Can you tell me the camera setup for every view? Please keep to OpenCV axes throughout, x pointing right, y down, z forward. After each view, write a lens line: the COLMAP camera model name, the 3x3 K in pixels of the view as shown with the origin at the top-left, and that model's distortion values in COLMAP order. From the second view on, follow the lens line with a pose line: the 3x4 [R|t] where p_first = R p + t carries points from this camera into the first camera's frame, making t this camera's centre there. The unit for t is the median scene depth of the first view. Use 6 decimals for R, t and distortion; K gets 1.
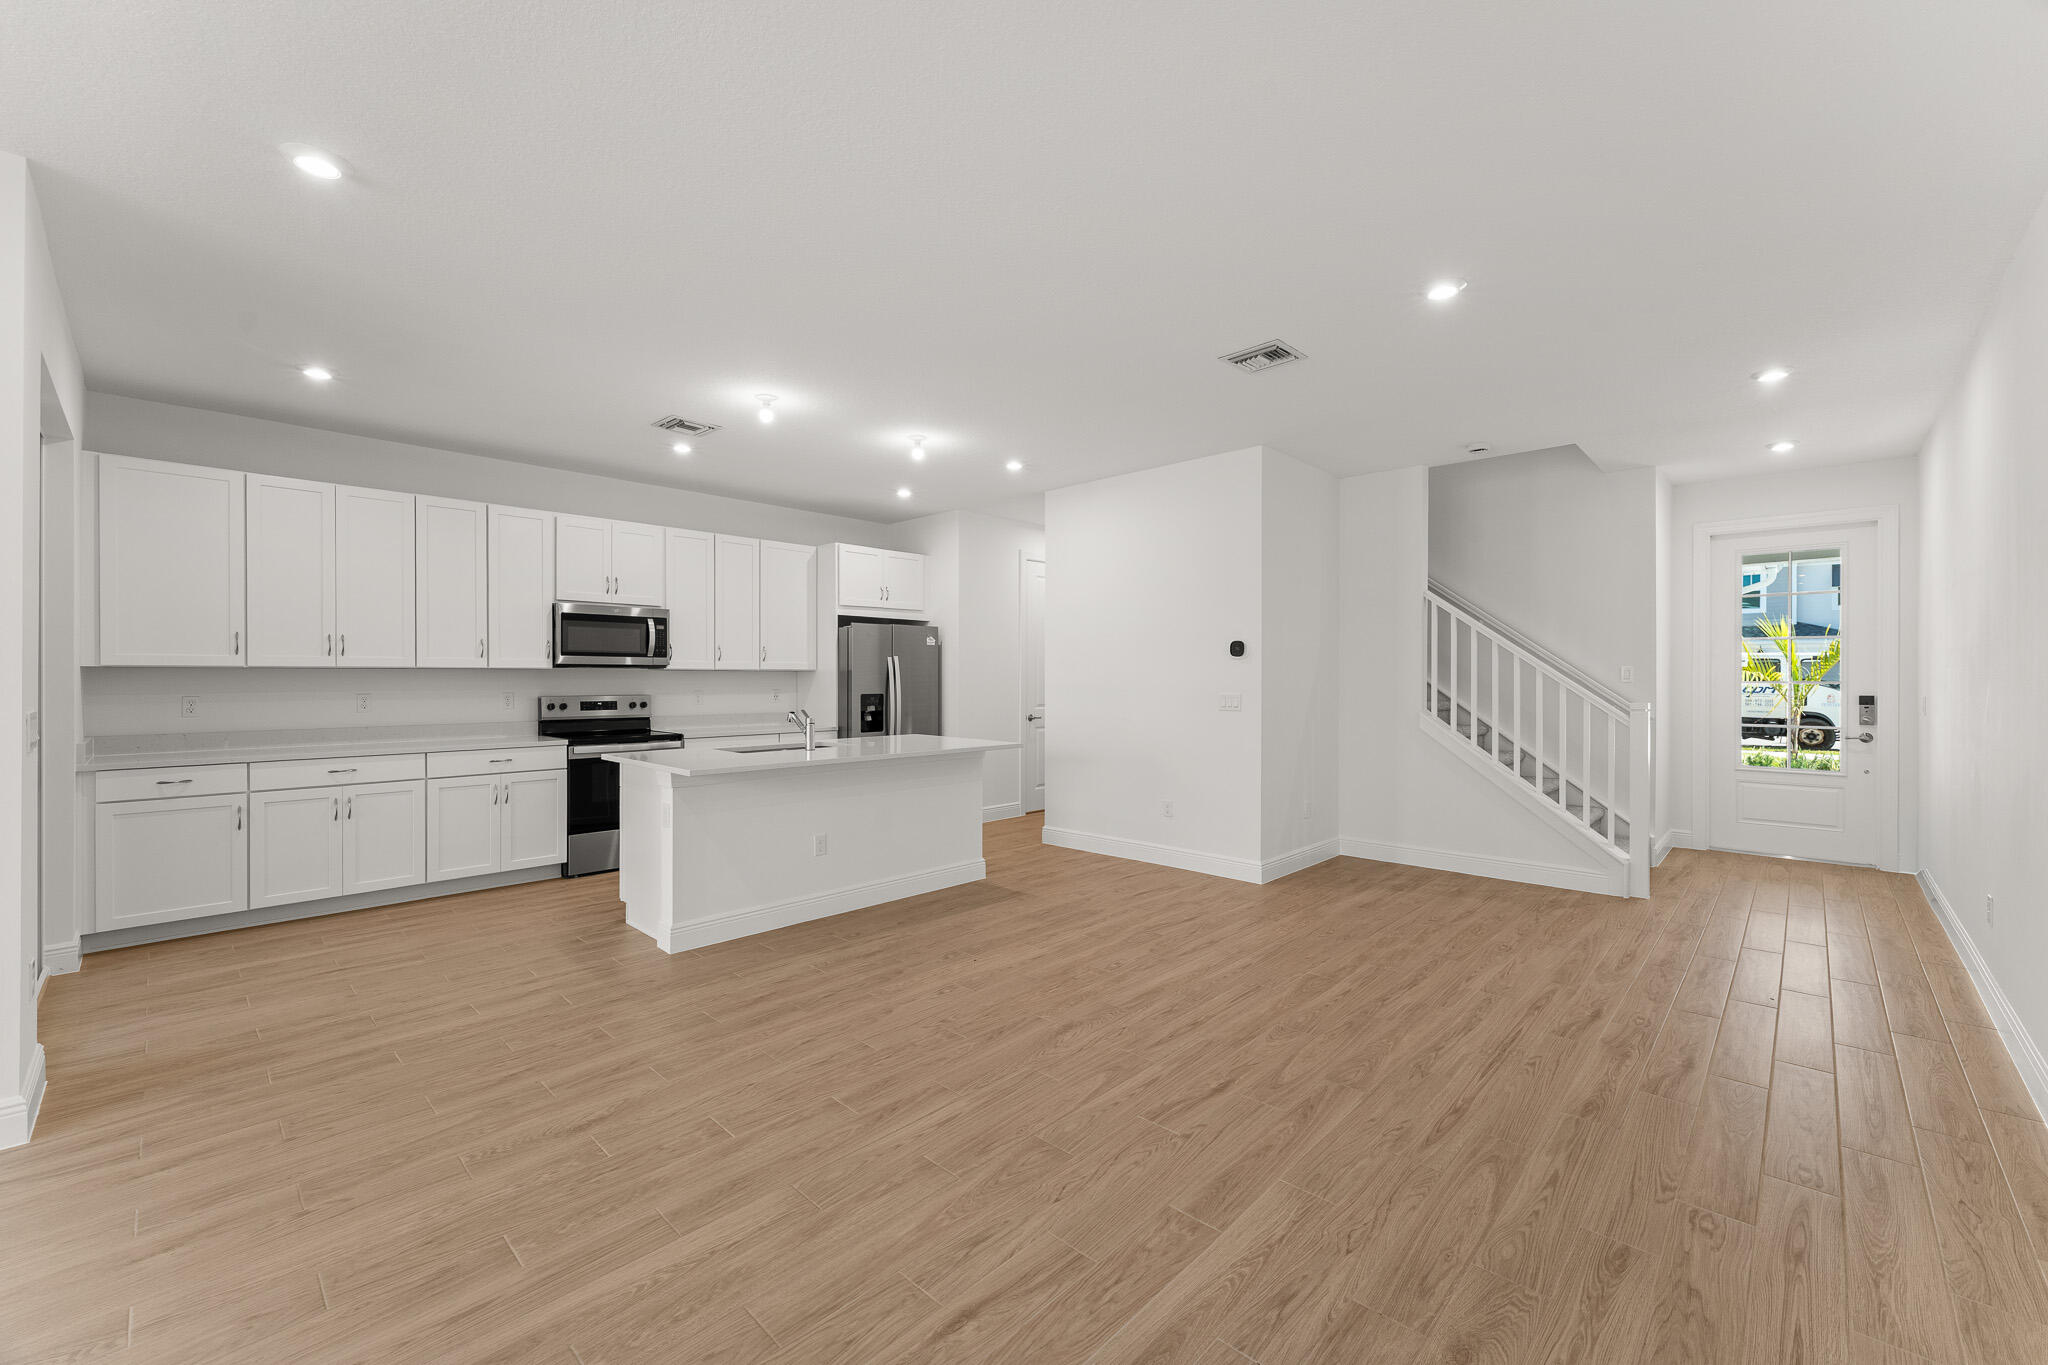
lens RADIAL K [[820.5, 0, 1024.0], [0, 820.5, 682.5], [0, 0, 1]] dist [0.000230, 0.000060]
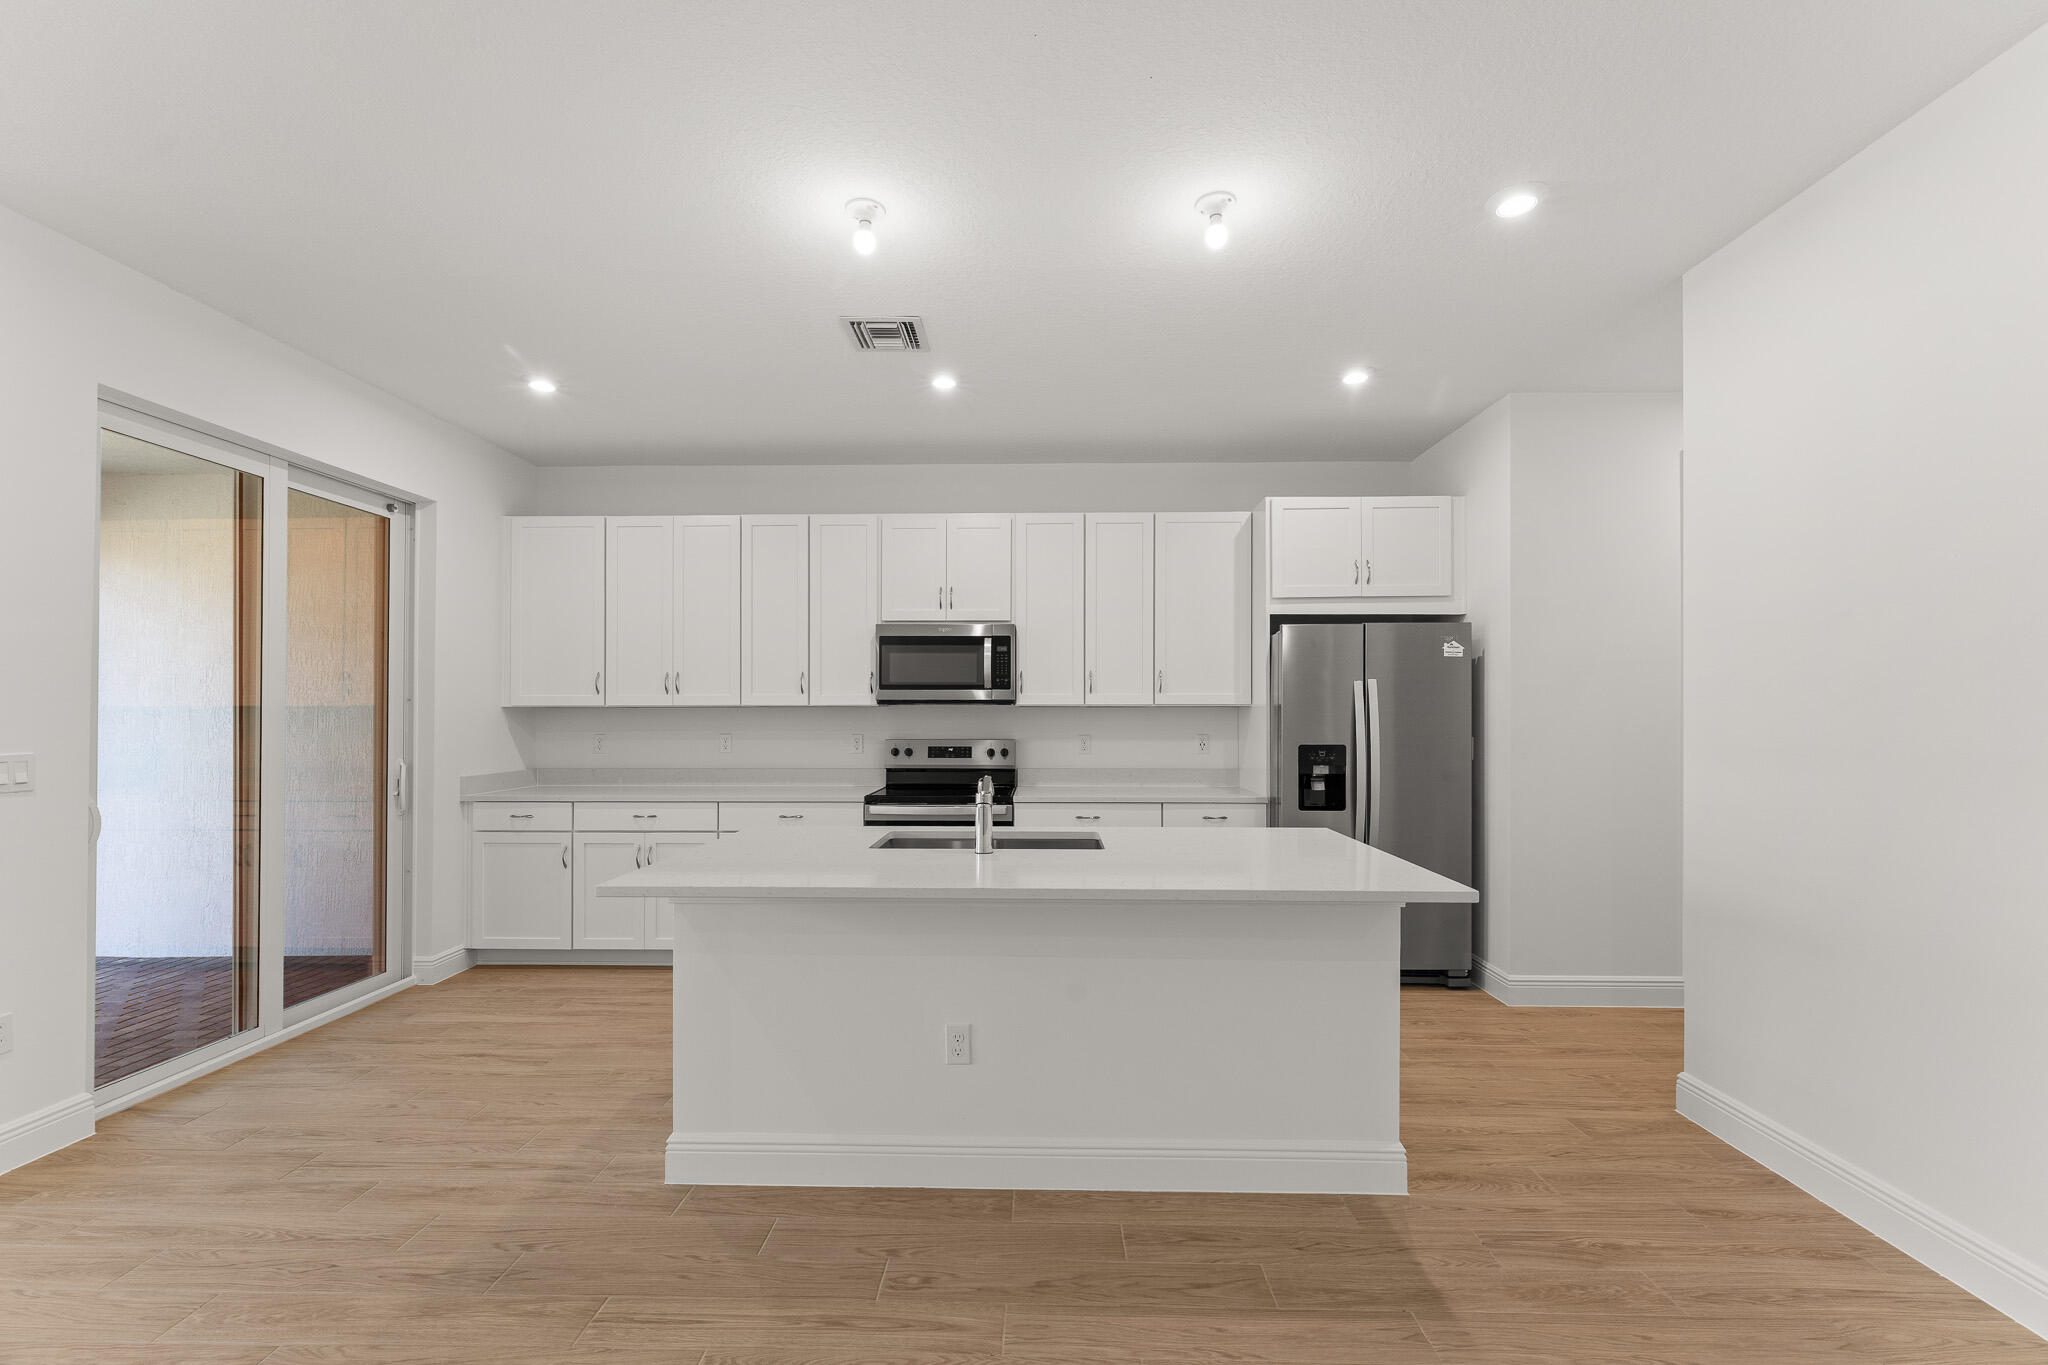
lens RADIAL K [[831.8, 0, 1025.7], [0, 831.8, 712.3], [0, 0, 1]] dist [-0.000013, 0.000077]
pose [[0.672860, -0.003524, -0.739762, 0.165910], [-0.004260, 0.999954, -0.008638, -0.004910], [0.739758, 0.008963, 0.672813, 0.682222]]
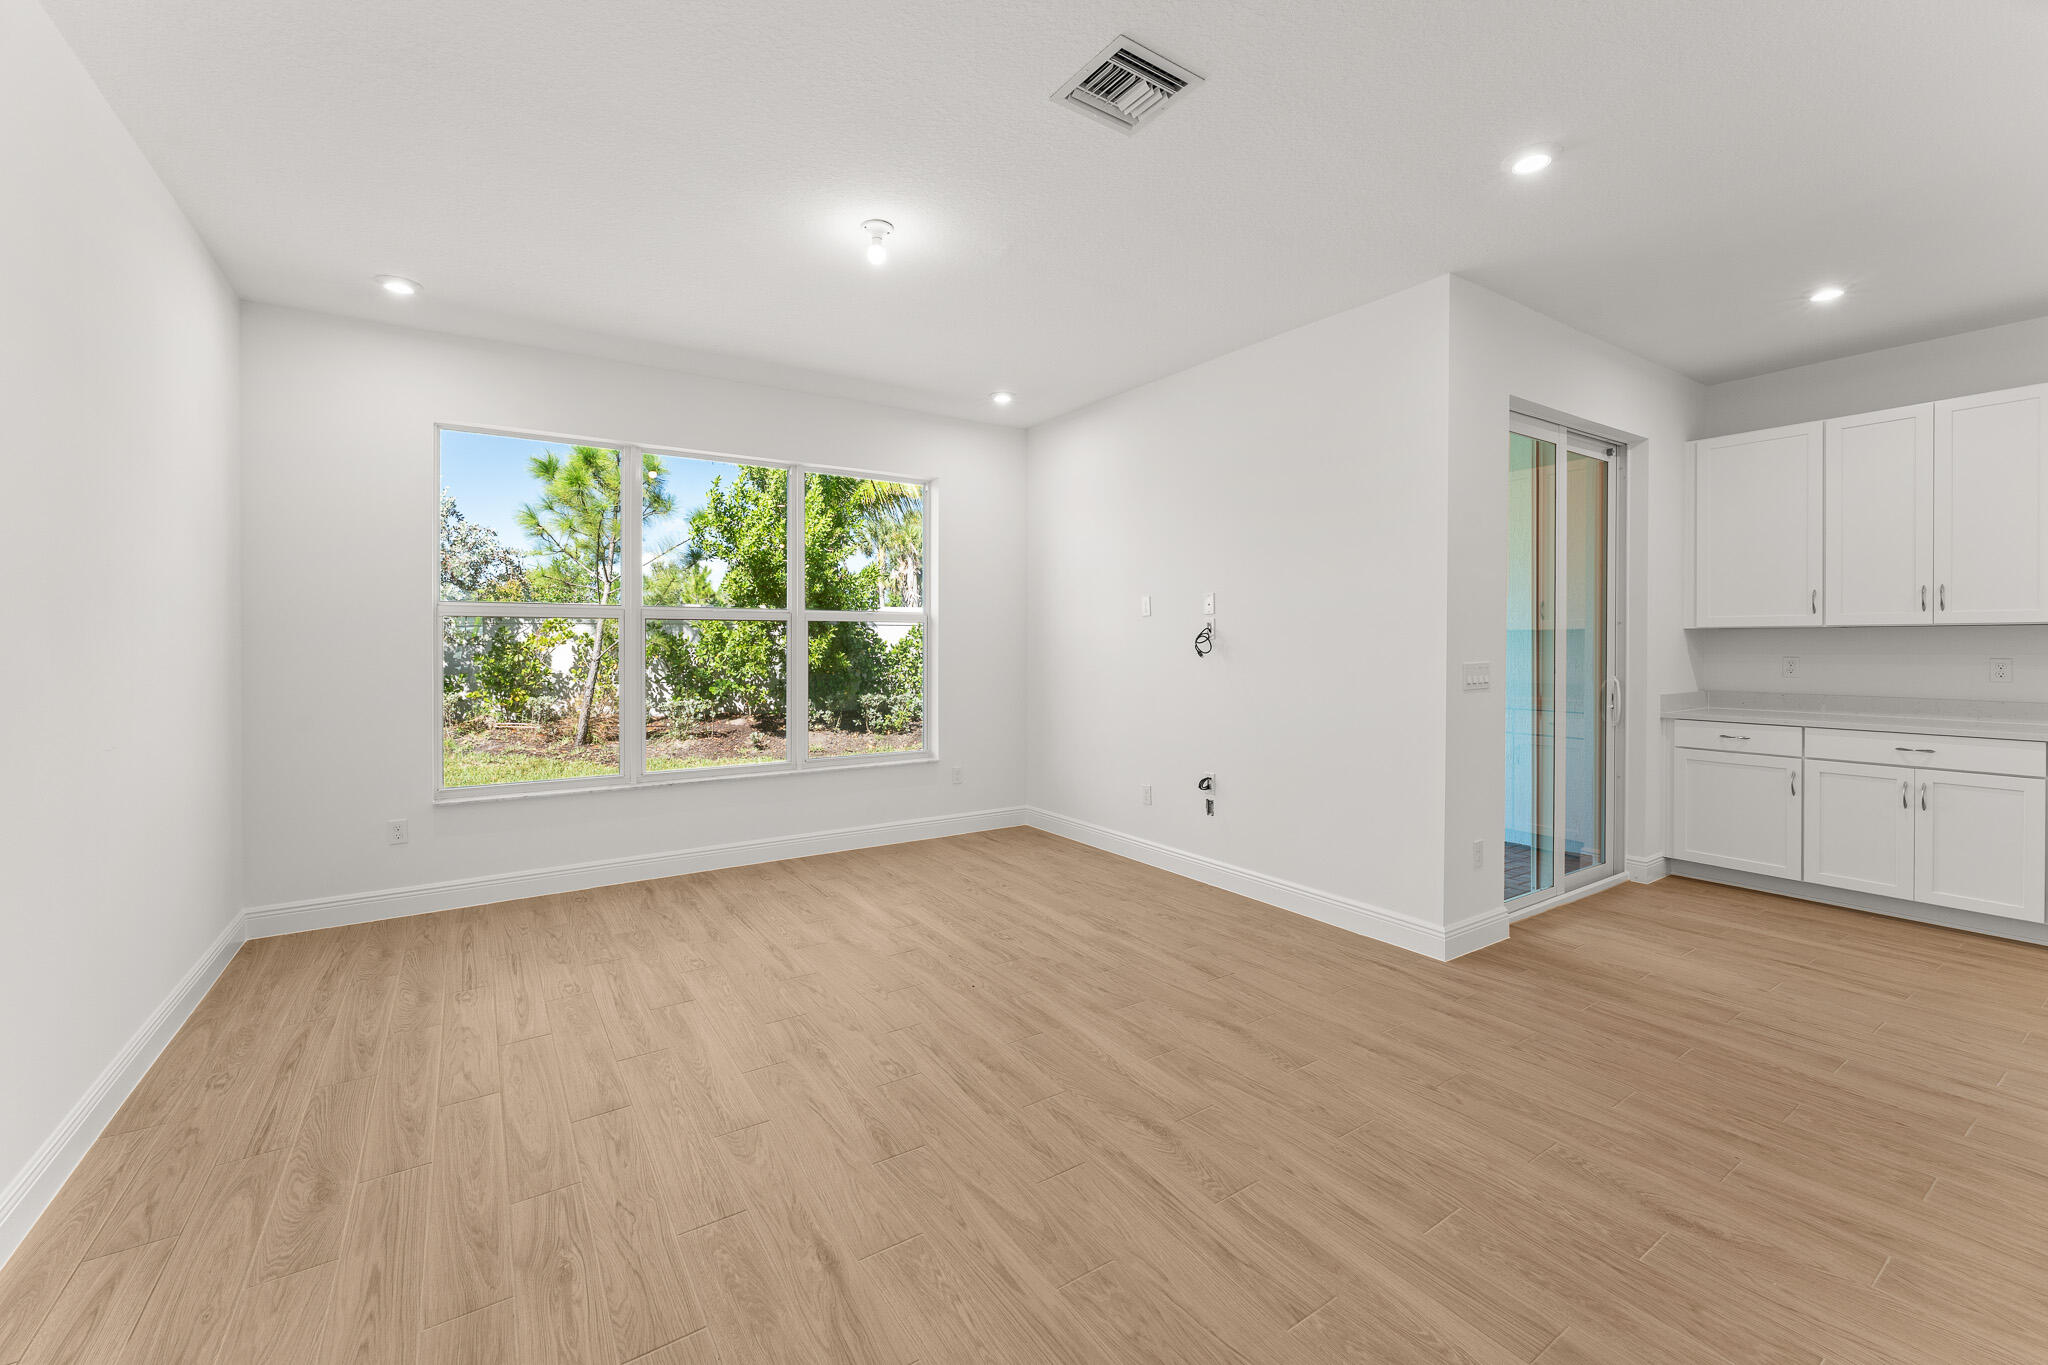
lens RADIAL K [[832.7, 0, 1013.8], [0, 832.7, 647.2], [0, 0, 1]] dist [0.001325, 0.000376]
pose [[-0.224260, 0.004955, -0.974517, 0.191141], [-0.004444, 0.999971, 0.006107, 0.003072], [0.974519, 0.005700, -0.224232, 0.304387]]
